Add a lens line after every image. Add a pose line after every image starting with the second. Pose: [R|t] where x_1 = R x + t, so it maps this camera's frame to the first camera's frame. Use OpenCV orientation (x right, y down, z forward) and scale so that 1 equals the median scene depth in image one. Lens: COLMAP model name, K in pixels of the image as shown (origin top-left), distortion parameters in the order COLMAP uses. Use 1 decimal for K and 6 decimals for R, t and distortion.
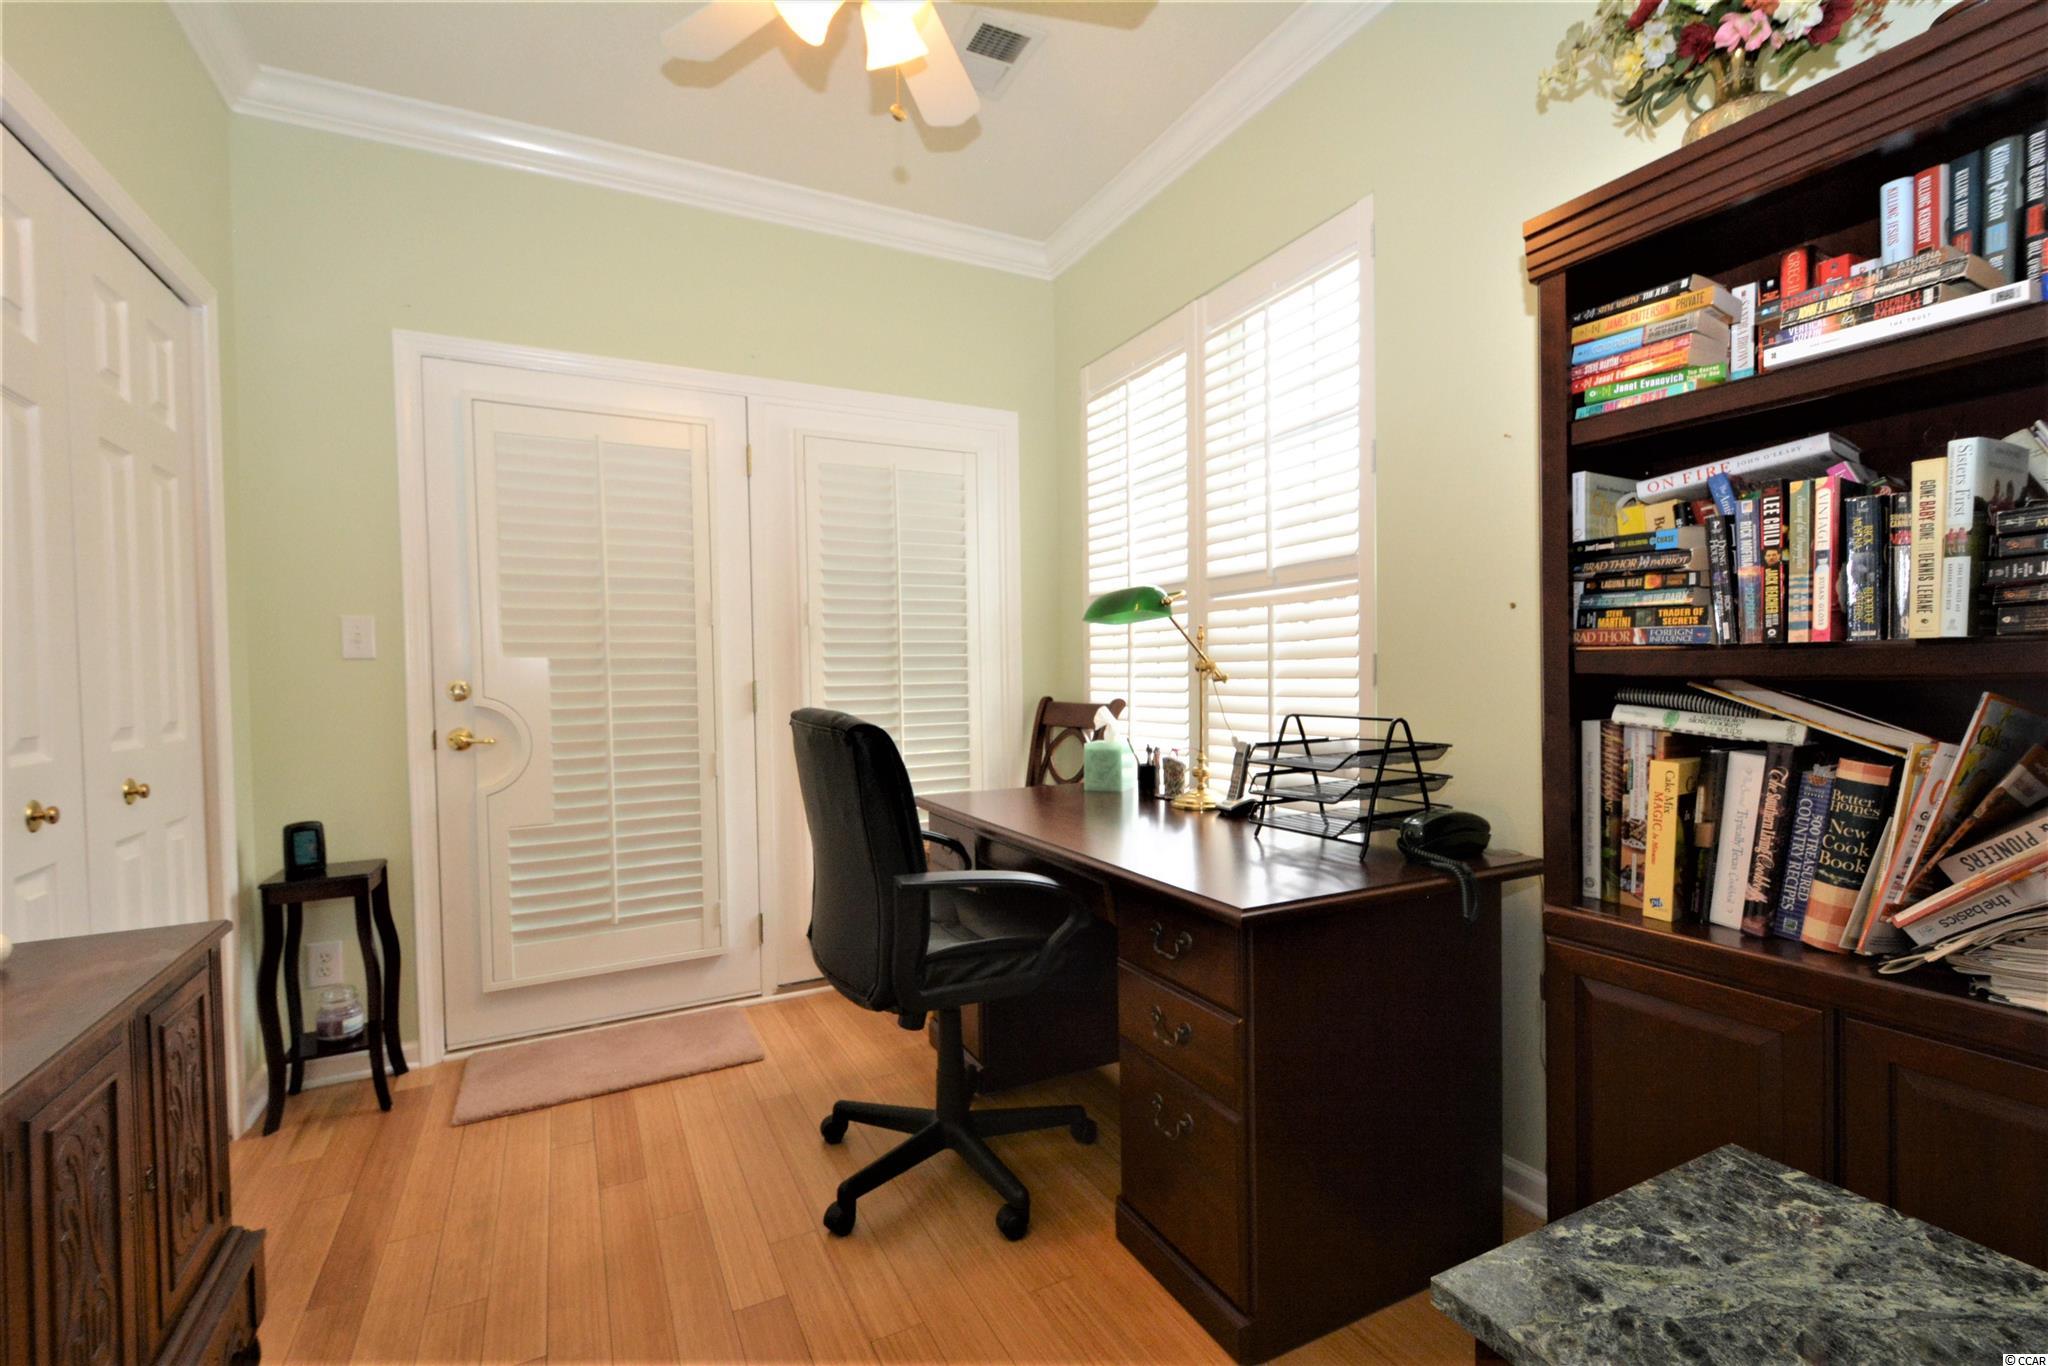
lens RADIAL K [[897.3, 0, 1026.6], [0, 897.3, 680.3], [0, 0, 1]] dist [0.002489, -0.001900]
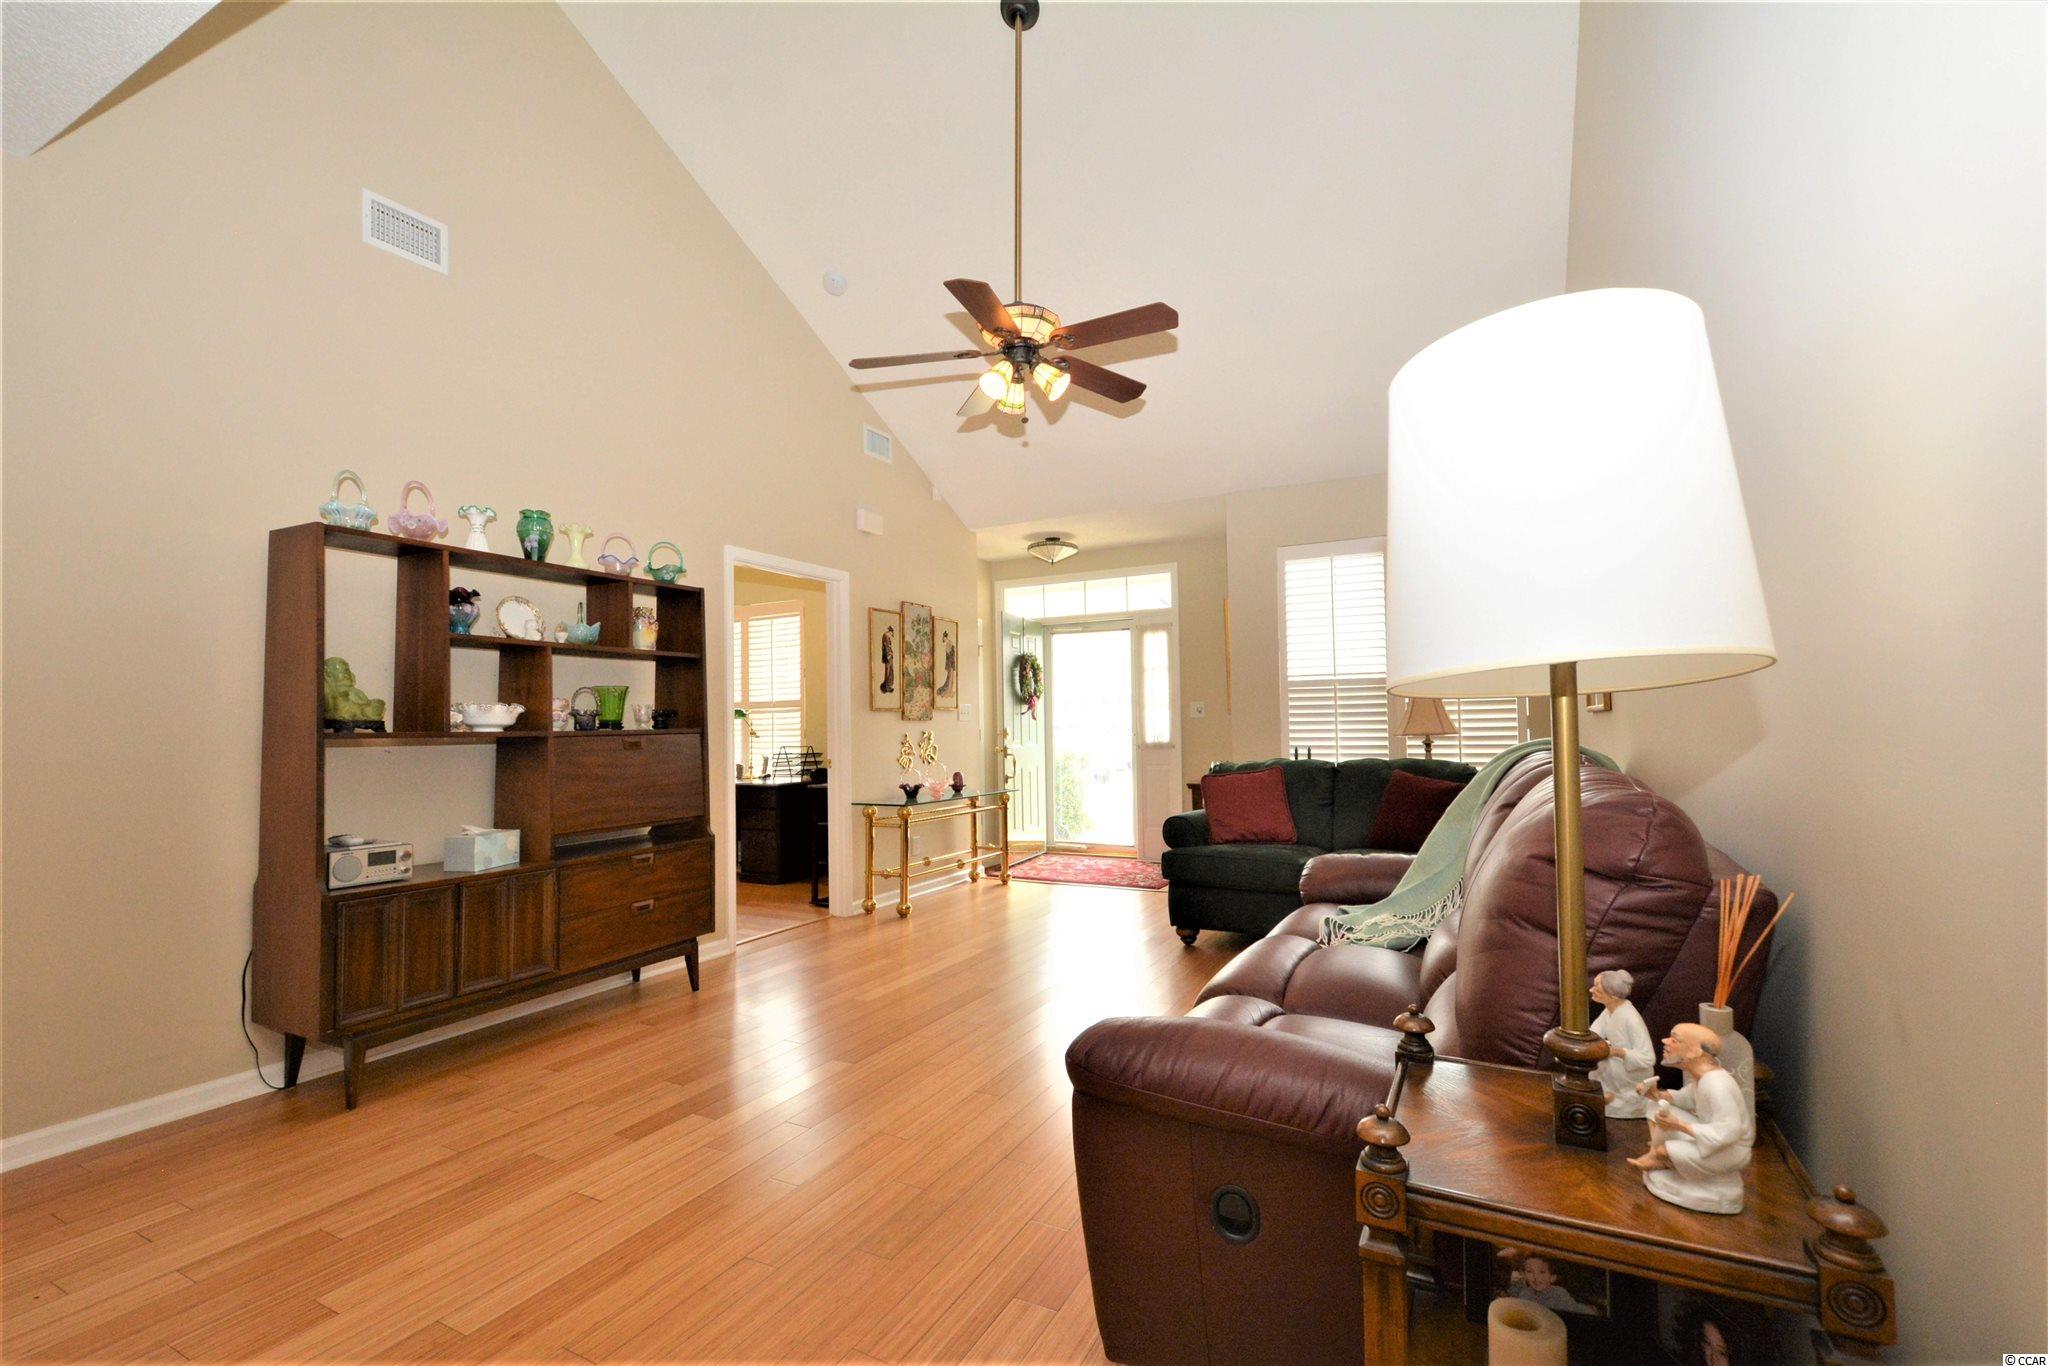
lens RADIAL K [[897.3, 0, 1025.7], [0, 897.3, 689.2], [0, 0, 1]] dist [0.002489, -0.001900]
pose [[0.824852, 0.027186, 0.564695, -0.874260], [0.015208, 0.997415, -0.070234, 0.074985], [-0.565144, 0.066520, 0.822306, -2.353699]]
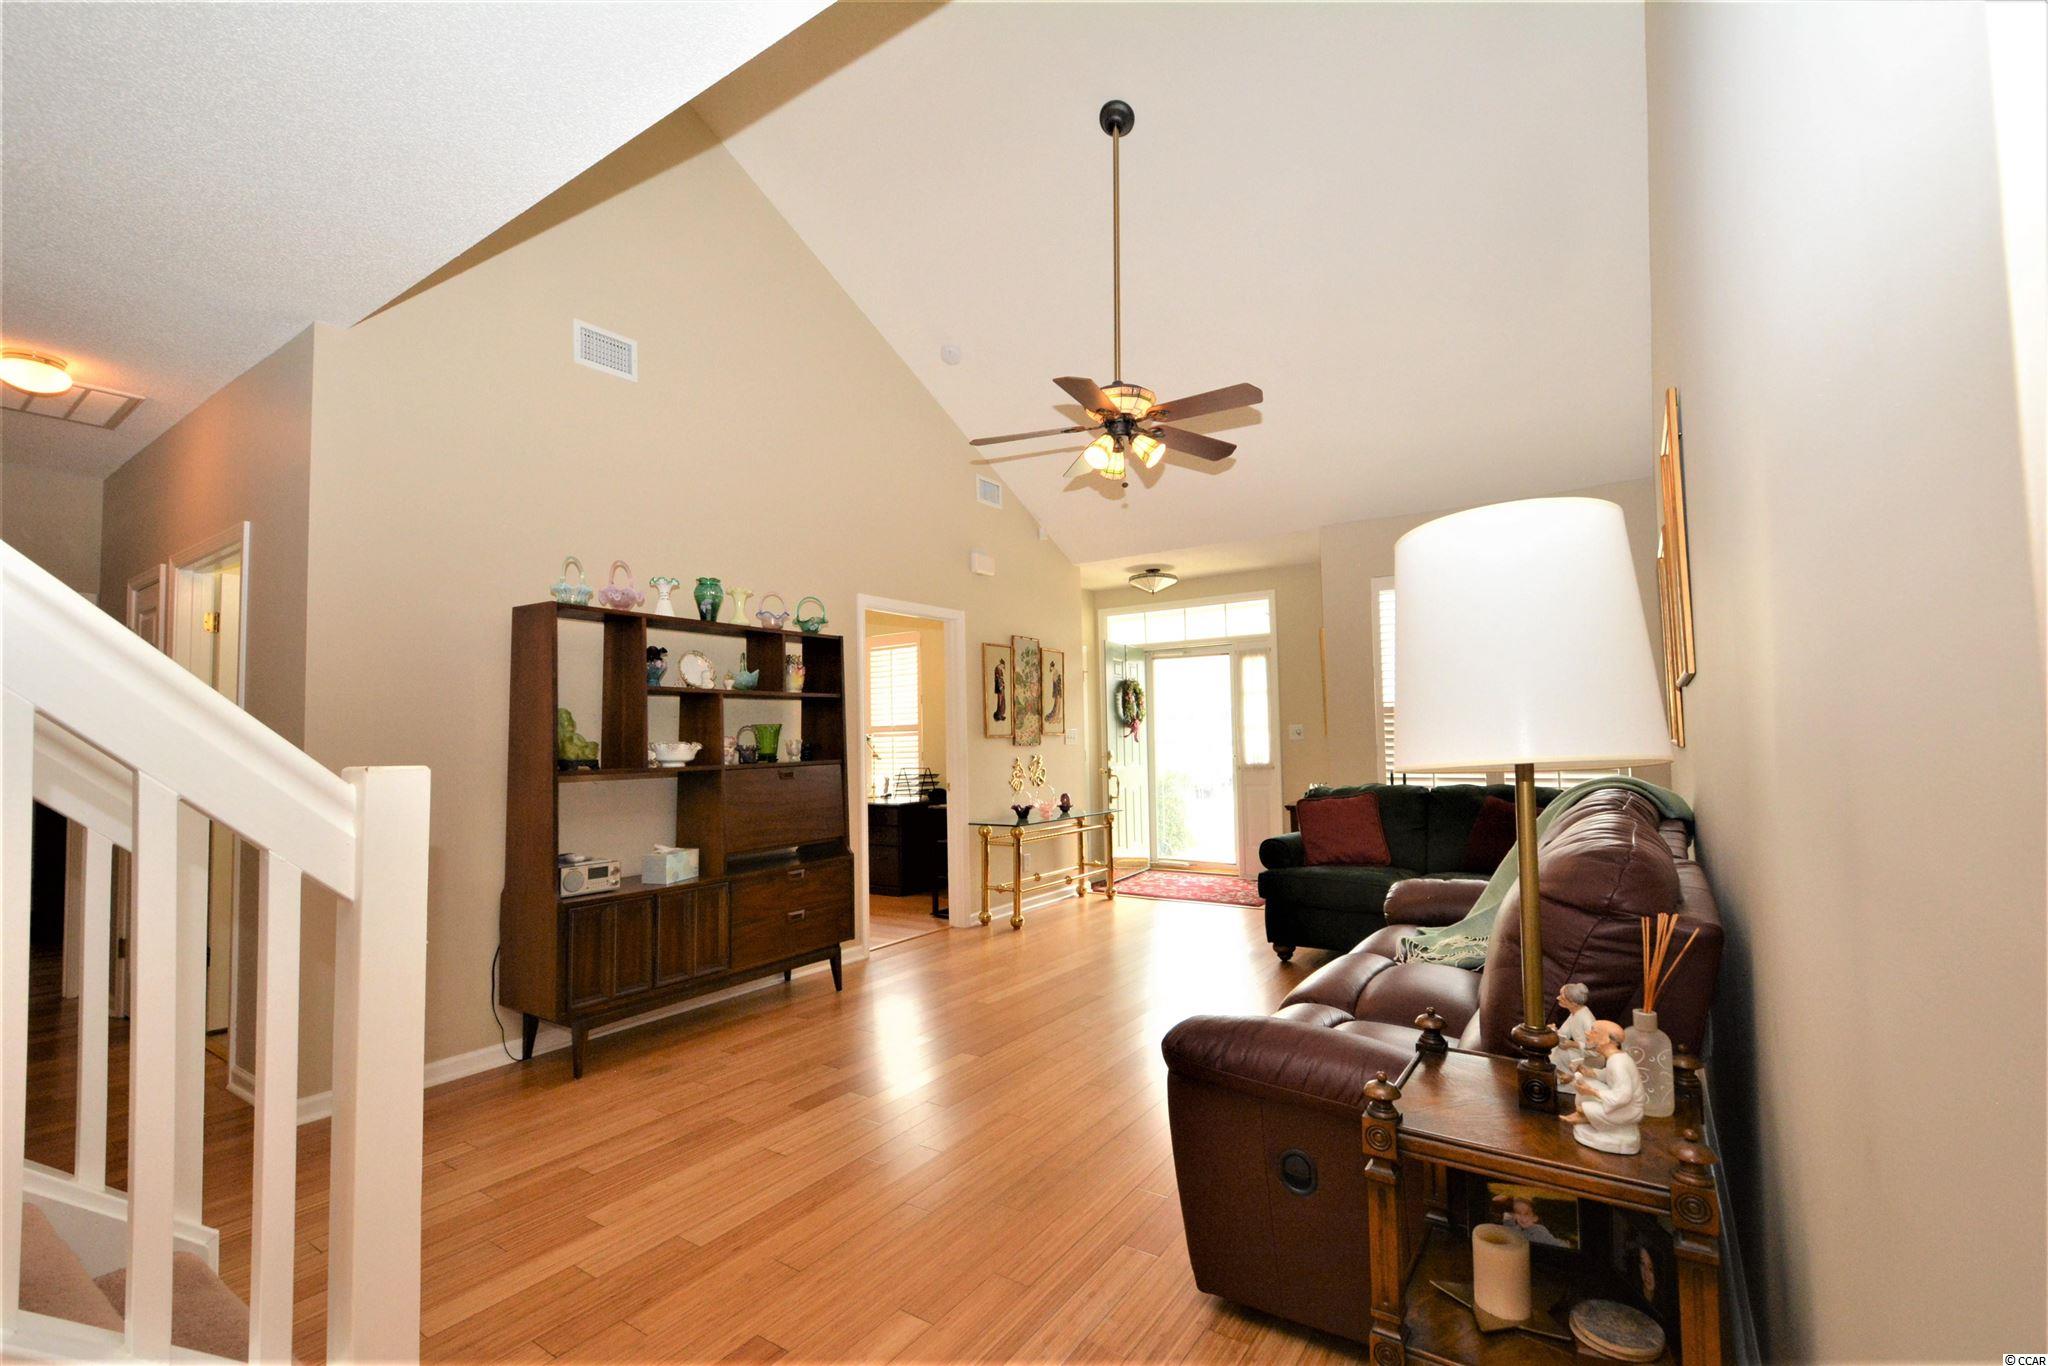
lens RADIAL K [[897.3, 0, 1028.7], [0, 897.3, 690.4], [0, 0, 1]] dist [0.002489, -0.001900]
pose [[0.882536, 0.024943, 0.469582, -0.987039], [0.016000, 0.996421, -0.082997, 0.035173], [-0.469972, 0.080761, 0.878979, -2.523158]]
